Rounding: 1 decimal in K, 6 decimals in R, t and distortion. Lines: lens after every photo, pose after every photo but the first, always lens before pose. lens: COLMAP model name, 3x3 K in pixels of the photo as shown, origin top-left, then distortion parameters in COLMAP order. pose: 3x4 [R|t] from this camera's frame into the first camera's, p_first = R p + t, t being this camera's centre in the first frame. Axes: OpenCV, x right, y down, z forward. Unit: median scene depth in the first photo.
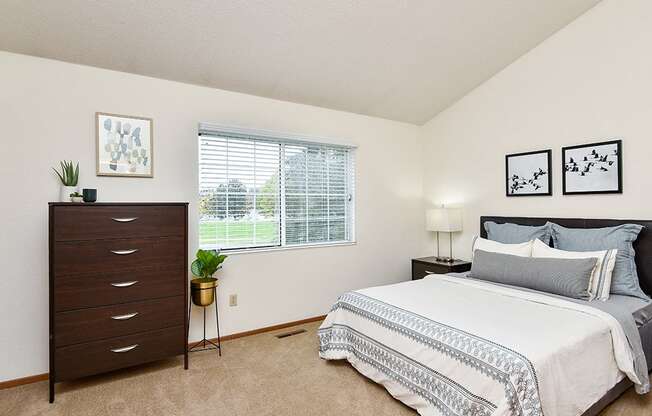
lens RADIAL K [[350.0, 0, 326.0], [0, 350.0, 208.0], [0, 0, 1]] dist [-0.001282, -0.000401]
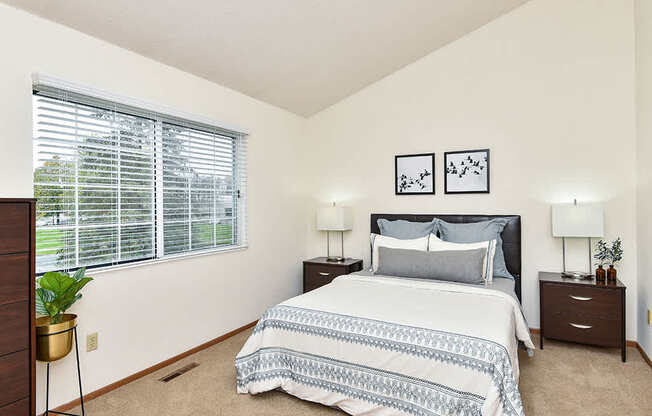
lens RADIAL K [[371.0, 0, 326.0], [0, 371.0, 208.0], [0, 0, 1]] dist [0.001777, -0.000850]
pose [[0.862101, -0.006354, 0.506697, -0.261436], [0.004246, 0.999977, 0.005315, -0.000288], [-0.506719, -0.002431, 0.862108, 0.162041]]
